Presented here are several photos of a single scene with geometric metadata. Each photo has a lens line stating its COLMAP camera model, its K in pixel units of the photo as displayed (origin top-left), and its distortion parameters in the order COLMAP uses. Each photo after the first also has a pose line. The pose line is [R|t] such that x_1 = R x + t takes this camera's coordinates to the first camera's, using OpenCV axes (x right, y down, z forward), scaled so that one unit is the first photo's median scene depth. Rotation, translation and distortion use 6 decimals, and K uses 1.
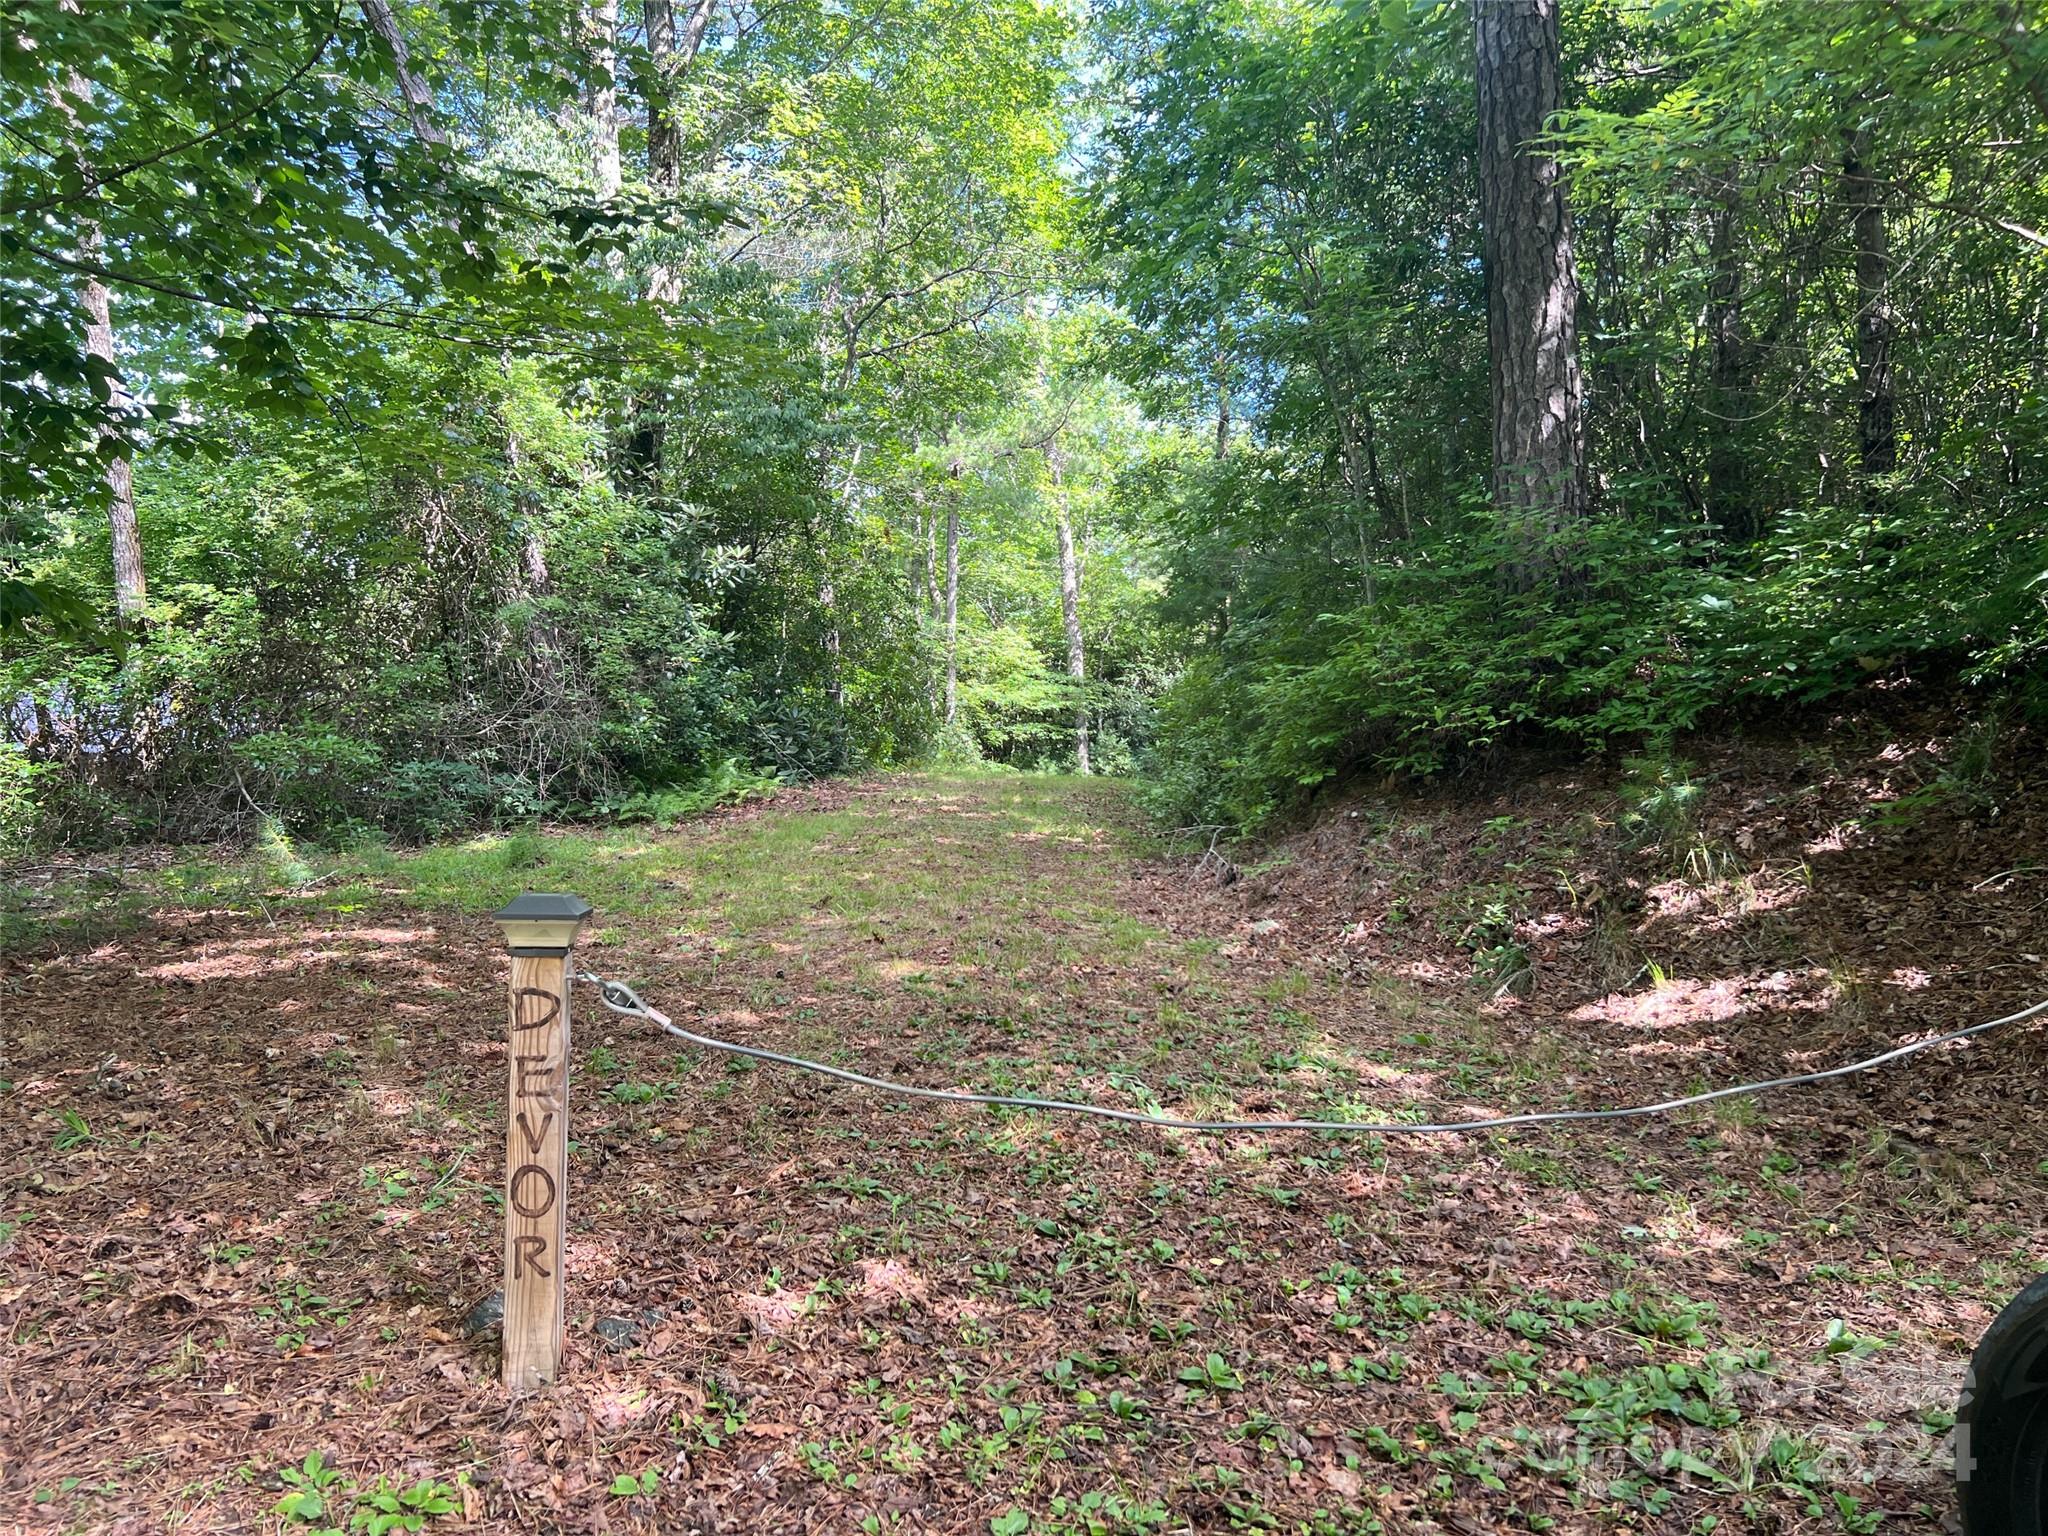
lens RADIAL K [[1518.1, 0, 1027.4], [0, 1518.1, 768.0], [0, 0, 1]] dist [0.052927, 0.018639]
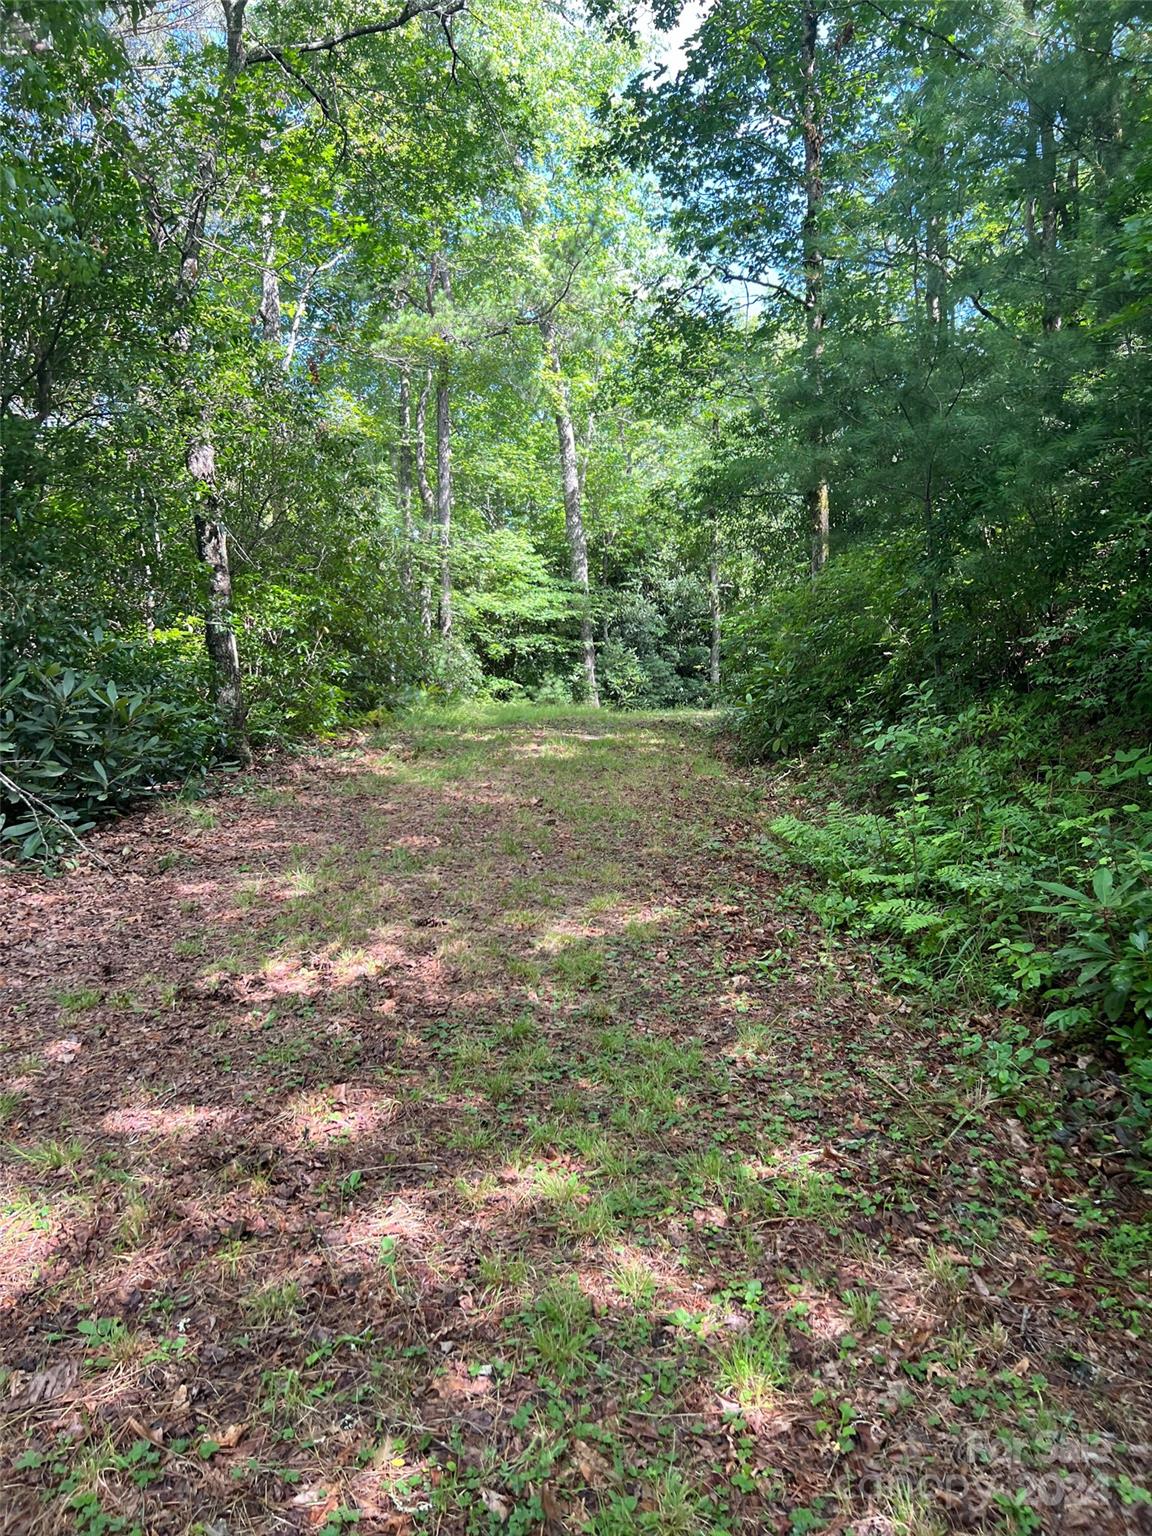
lens RADIAL K [[1138.6, 0, 570.0], [0, 1138.6, 766.4], [0, 0, 1]] dist [0.052927, 0.018639]
pose [[0.999059, -0.019252, 0.038867, -0.004524], [0.015054, 0.994299, 0.105564, -0.022326], [-0.040677, -0.104880, 0.993653, 0.293270]]
